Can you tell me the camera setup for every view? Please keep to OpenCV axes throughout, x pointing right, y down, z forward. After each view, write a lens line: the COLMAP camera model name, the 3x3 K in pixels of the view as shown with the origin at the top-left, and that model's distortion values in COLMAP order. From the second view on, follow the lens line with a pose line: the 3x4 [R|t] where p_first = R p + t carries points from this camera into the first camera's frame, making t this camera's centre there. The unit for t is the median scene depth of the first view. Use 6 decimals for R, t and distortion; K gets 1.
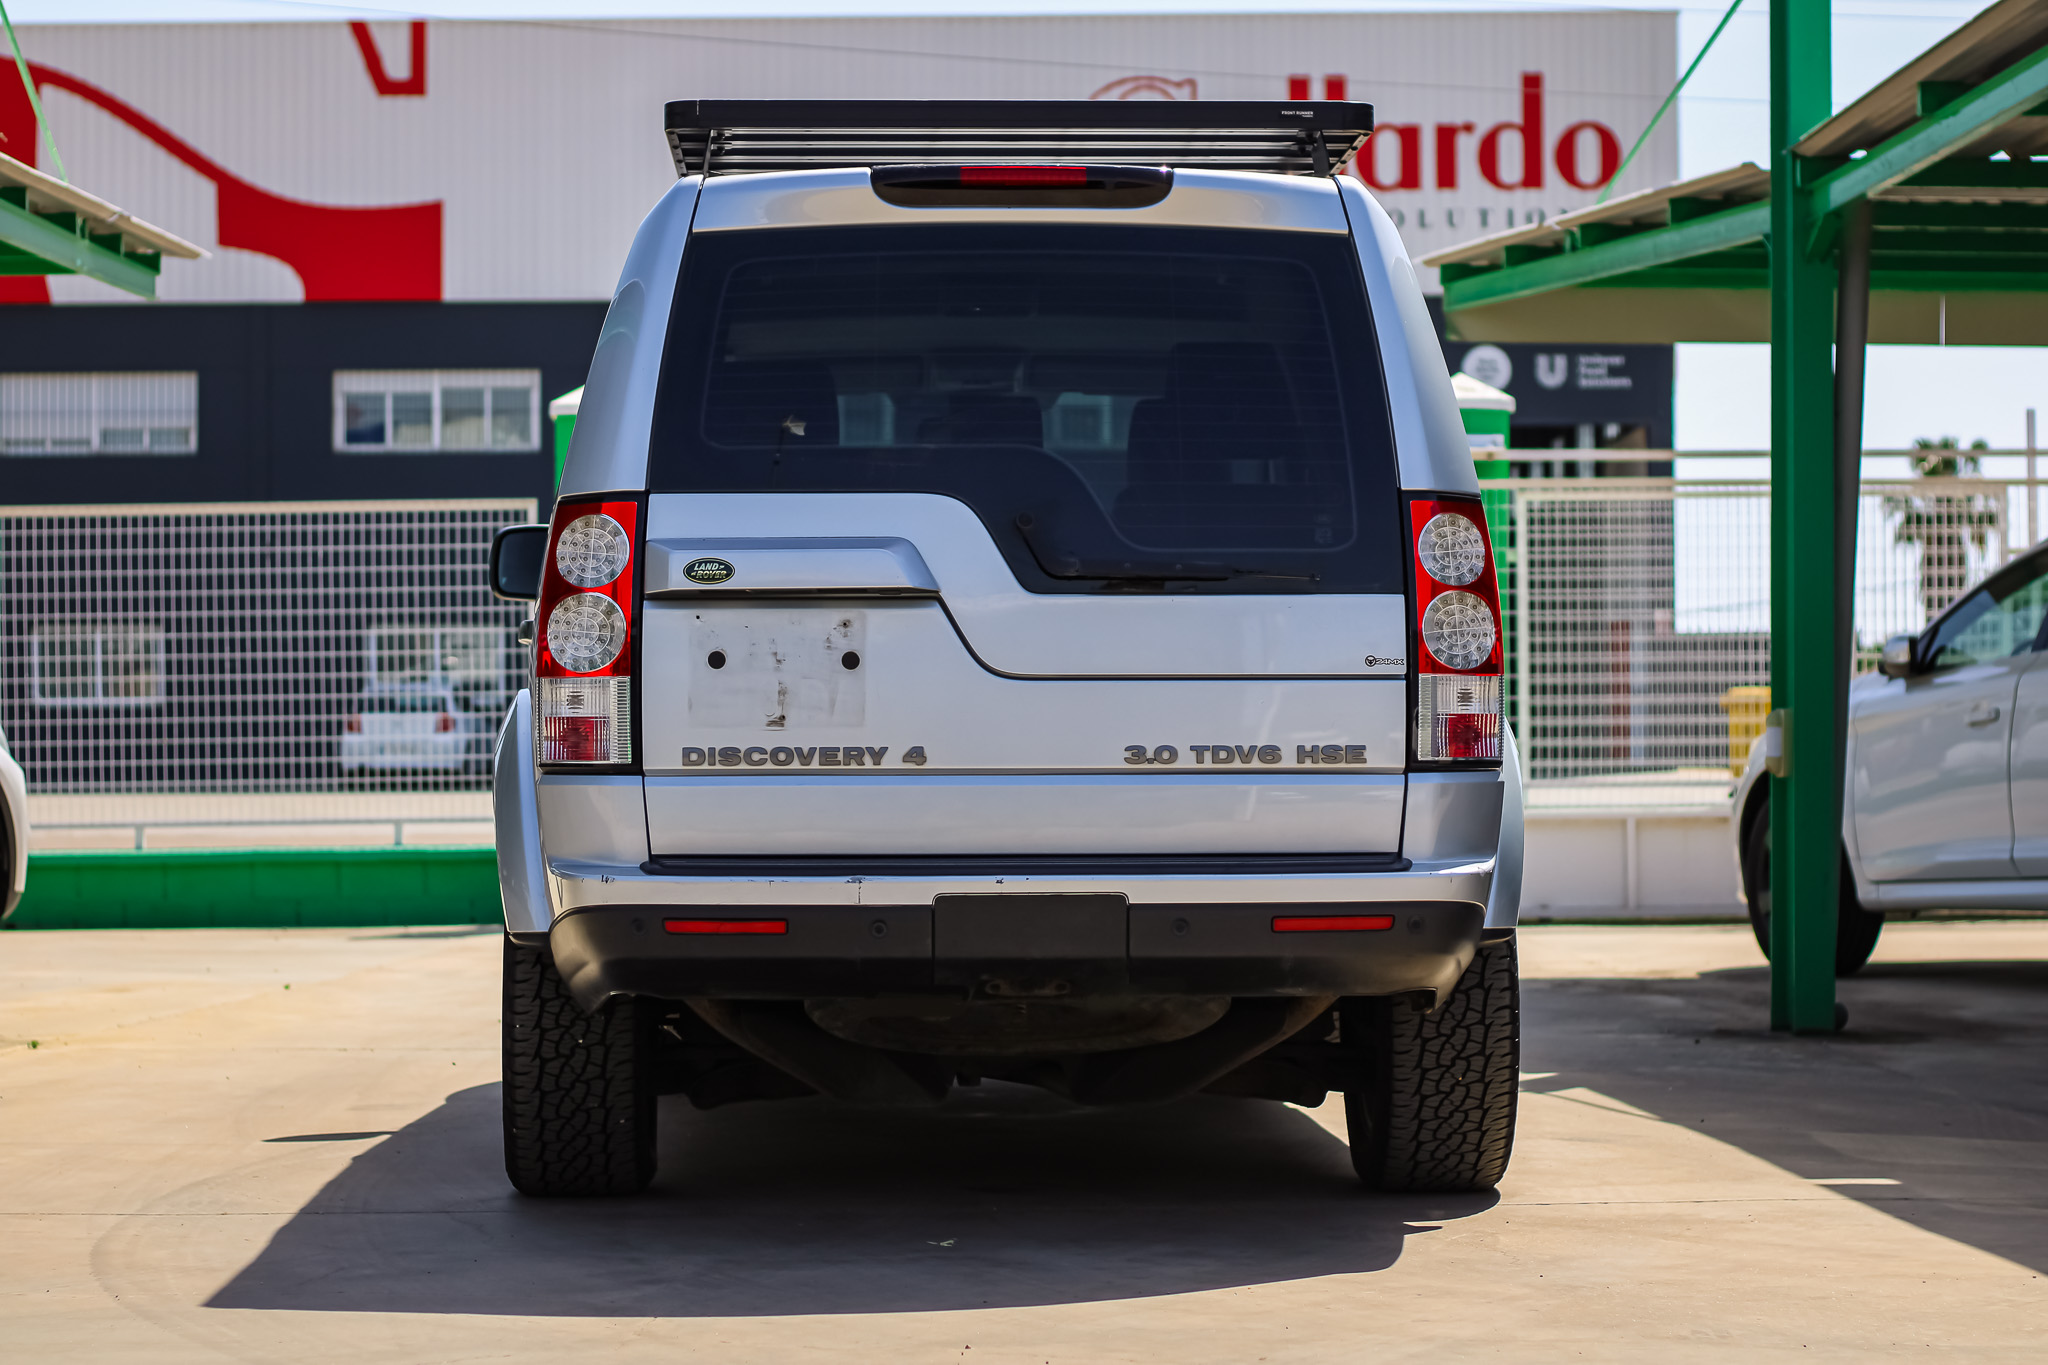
lens RADIAL K [[4769.0, 0, 1024.0], [0, 4769.0, 682.5], [0, 0, 1]] dist [-0.089851, -0.570005]
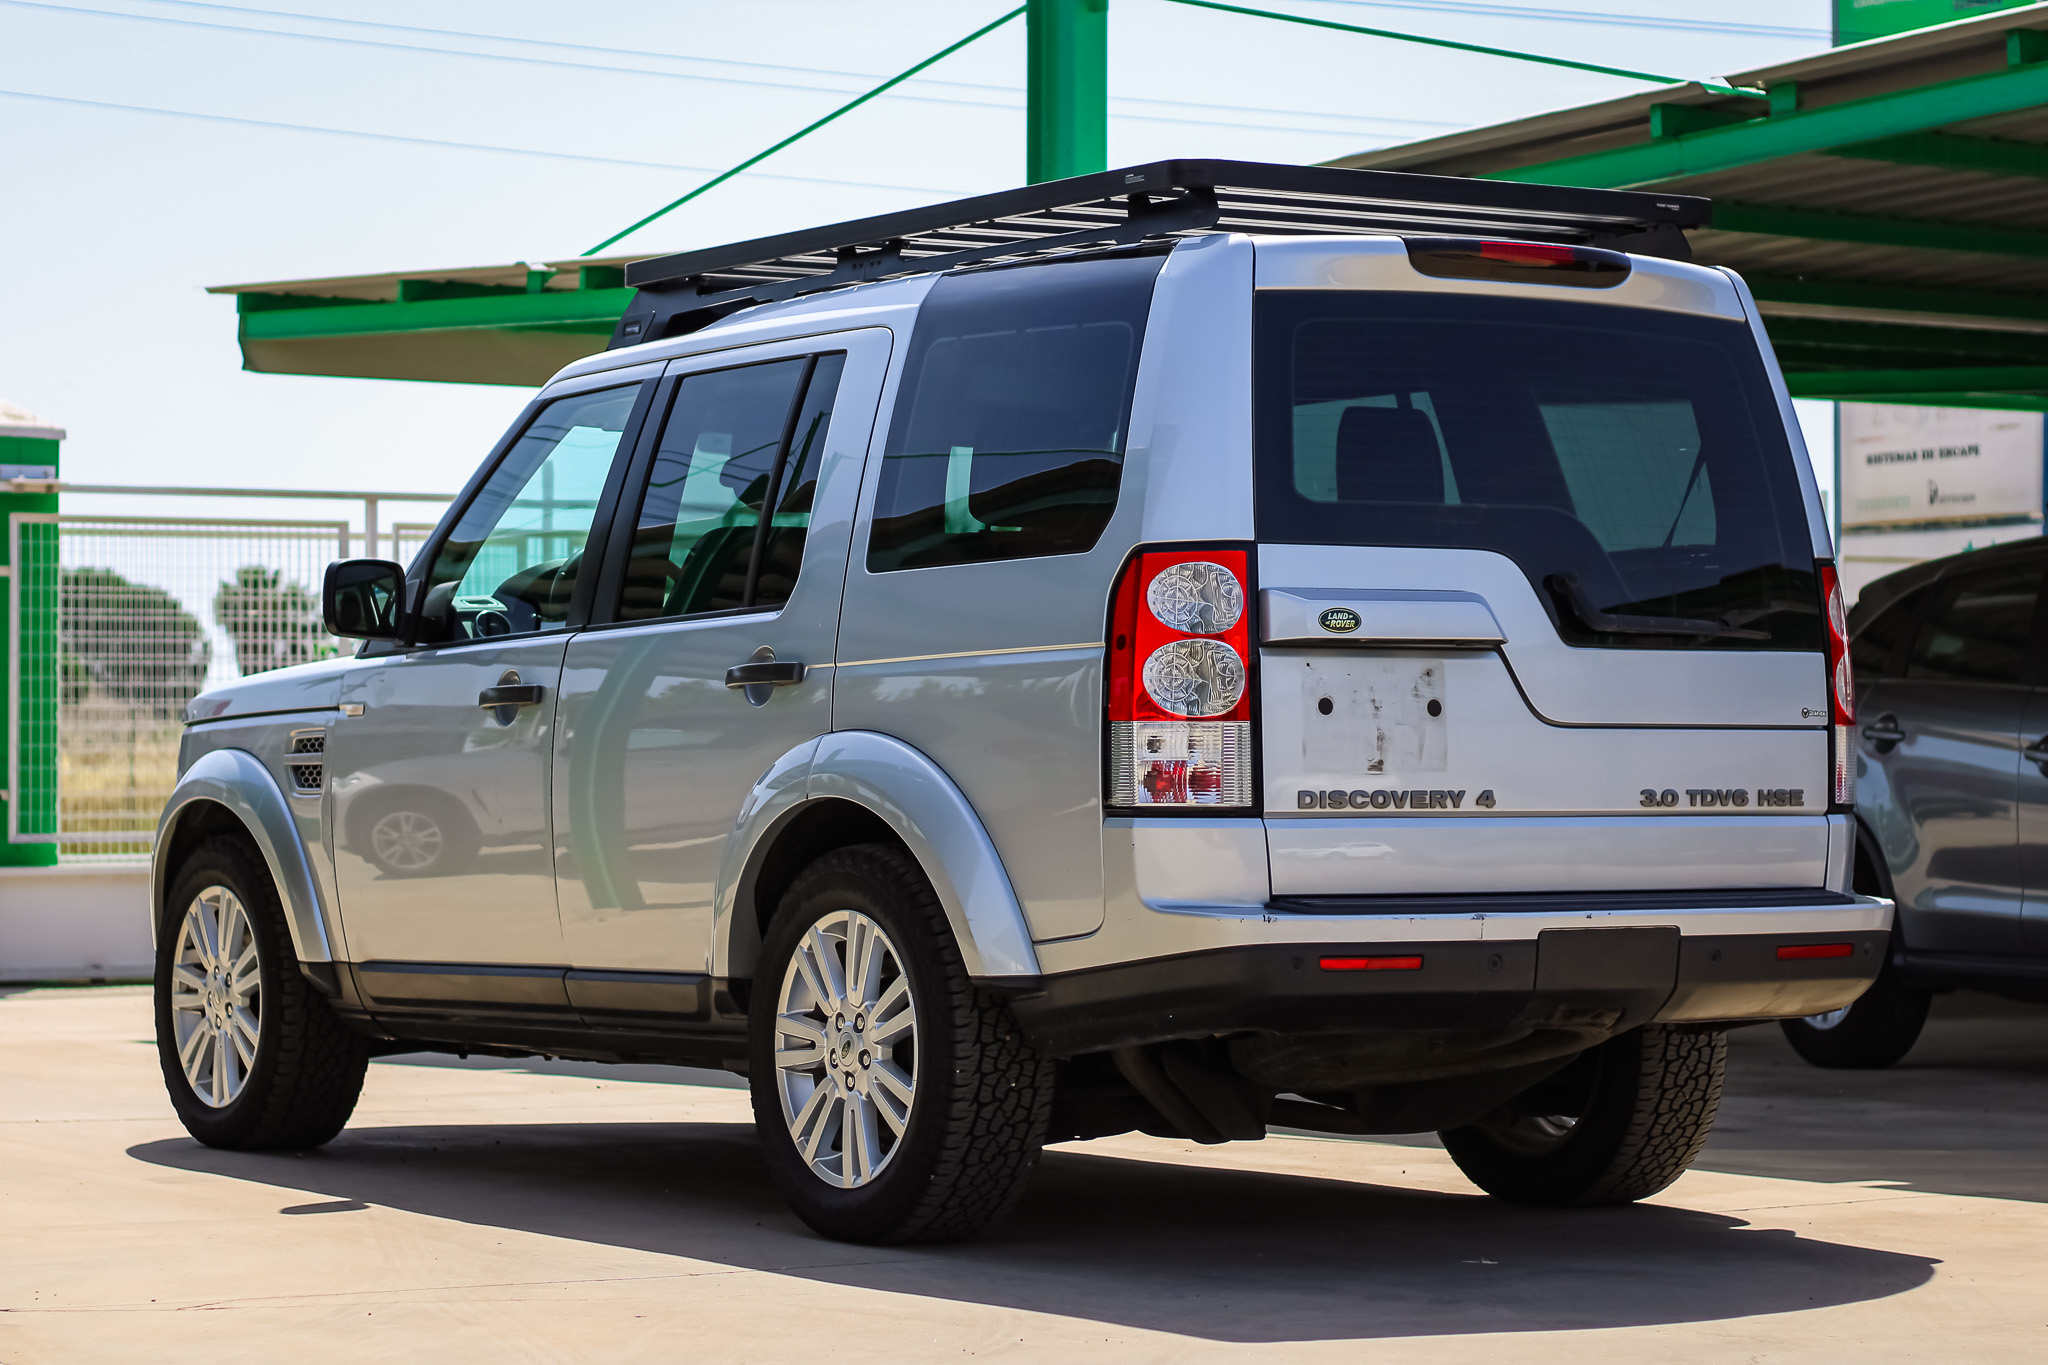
lens RADIAL K [[5189.1, 0, 1024.0], [0, 5189.1, 682.5], [0, 0, 1]] dist [-0.143757, -0.427145]
pose [[0.864446, 0.012238, 0.502577, -0.629204], [-0.007312, 0.999904, -0.011771, 0.003516], [-0.502673, 0.006501, 0.864452, 0.054966]]
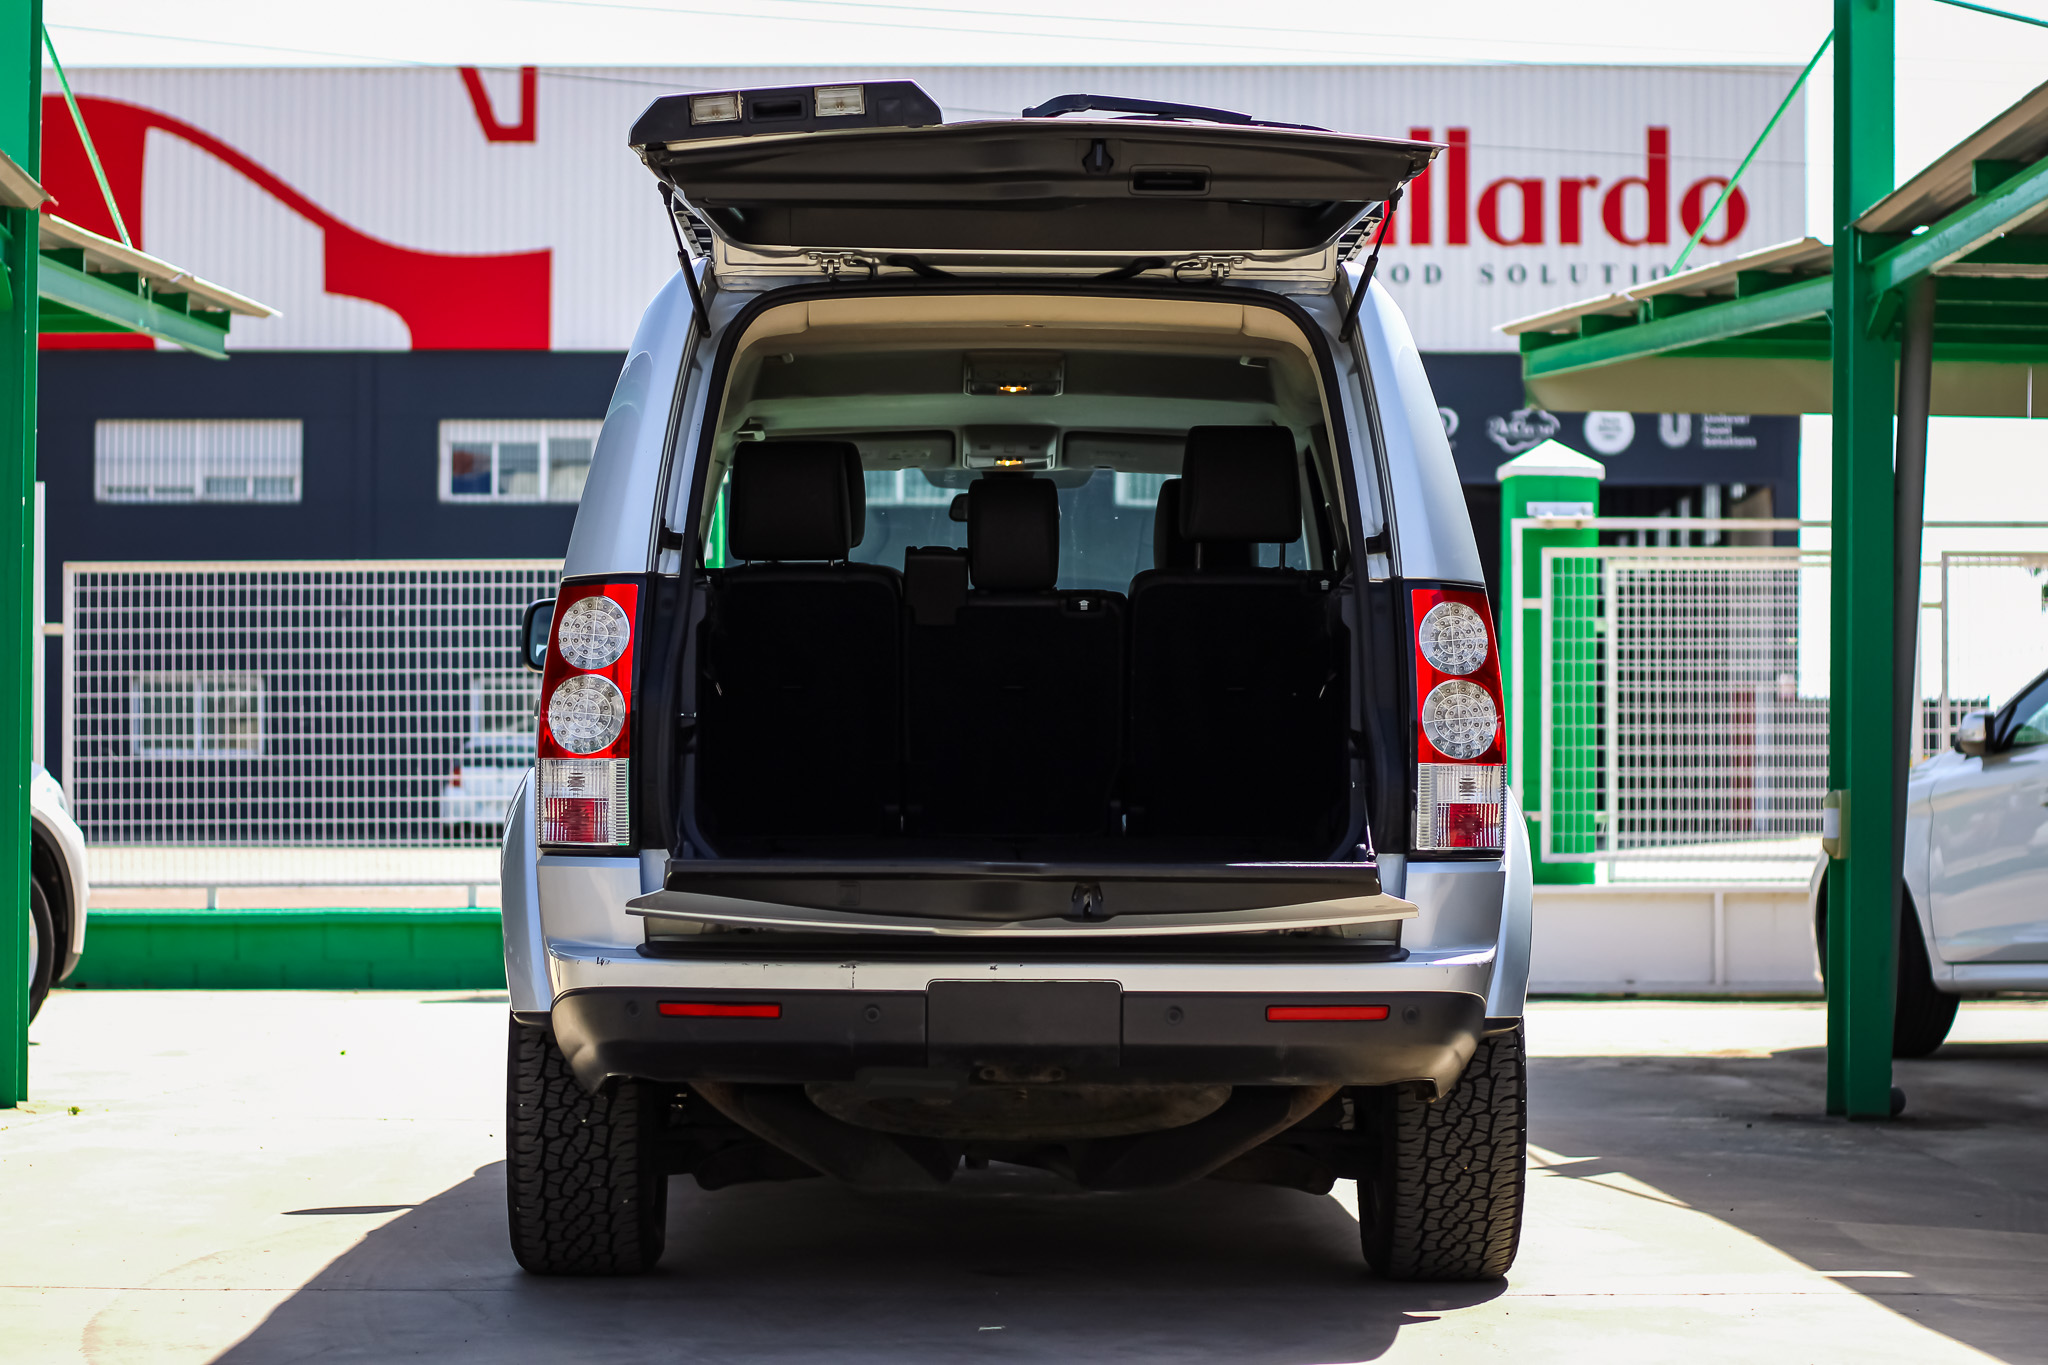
lens RADIAL K [[4853.3, 0, 1024.0], [0, 4853.3, 682.5], [0, 0, 1]] dist [-0.097550, -0.559450]
pose [[0.999614, 0.008819, -0.026340, 0.024878], [-0.009119, 0.999895, -0.011300, -0.006000], [0.026237, 0.011535, 0.999589, -0.015865]]
